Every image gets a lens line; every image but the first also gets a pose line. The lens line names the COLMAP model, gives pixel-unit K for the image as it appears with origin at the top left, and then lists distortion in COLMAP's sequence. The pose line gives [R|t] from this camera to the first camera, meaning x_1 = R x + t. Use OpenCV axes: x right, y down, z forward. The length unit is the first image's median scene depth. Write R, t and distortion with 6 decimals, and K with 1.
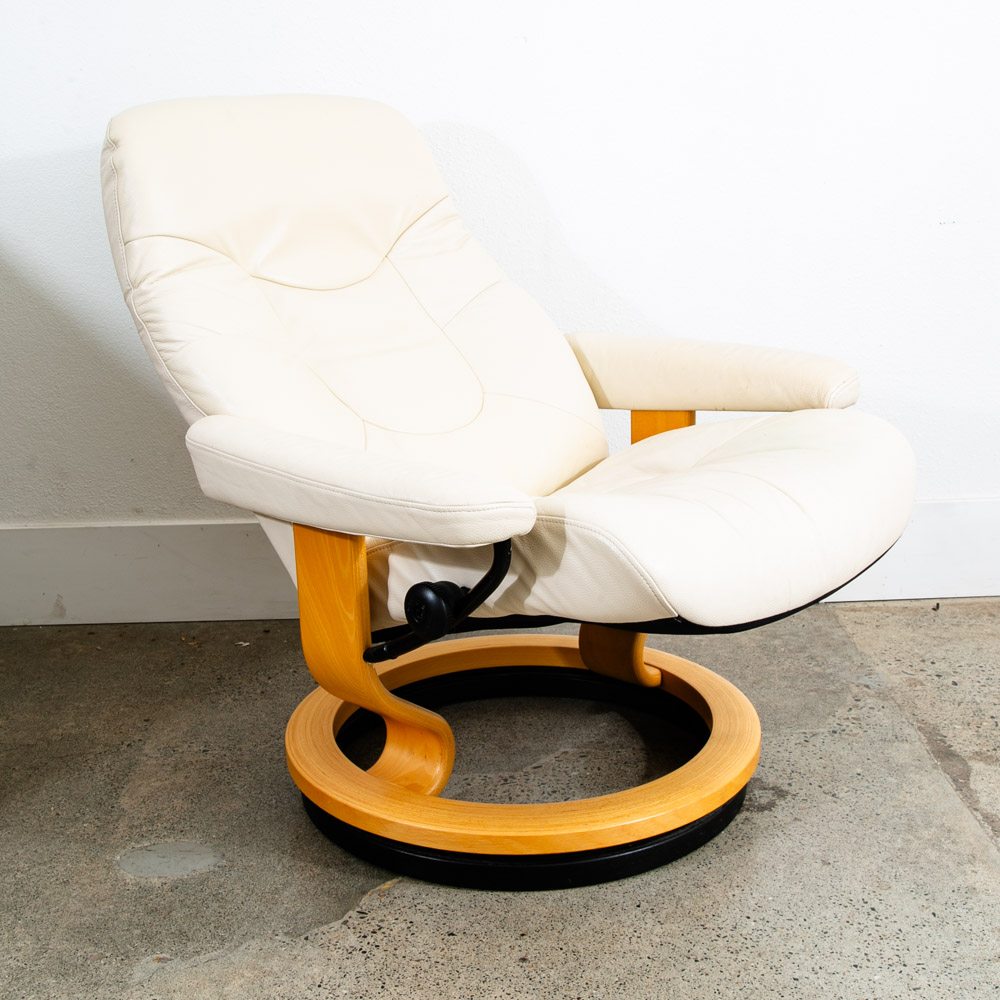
lens RADIAL K [[1560.2, 0, 514.3], [0, 1560.2, 494.7], [0, 0, 1]] dist [0.004688, 0.000000]
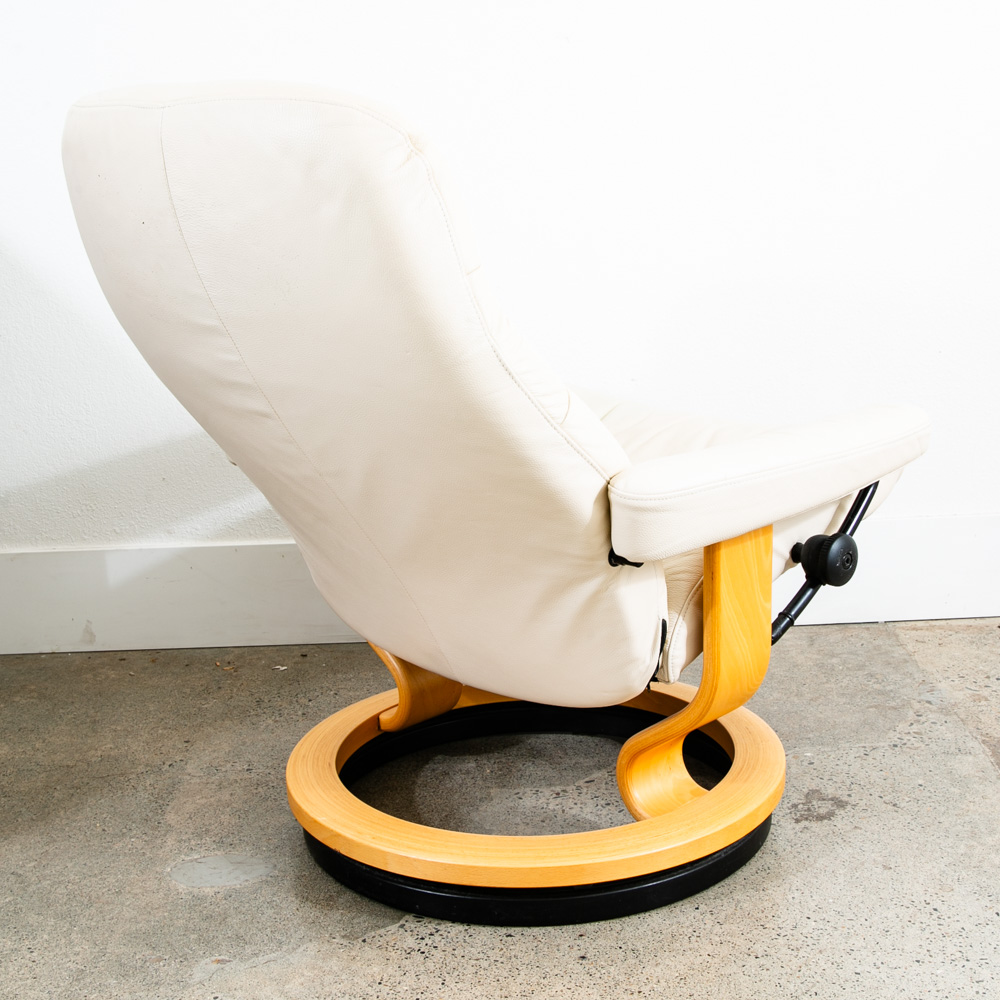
lens RADIAL K [[1744.0, 0, 510.4], [0, 1744.0, 536.4], [0, 0, 1]] dist [0.033910, 0.000000]
pose [[0.999803, -0.010603, -0.016791, -0.016755], [0.010461, 0.999909, -0.008512, 0.033476], [0.016880, 0.008335, 0.999823, -0.105989]]
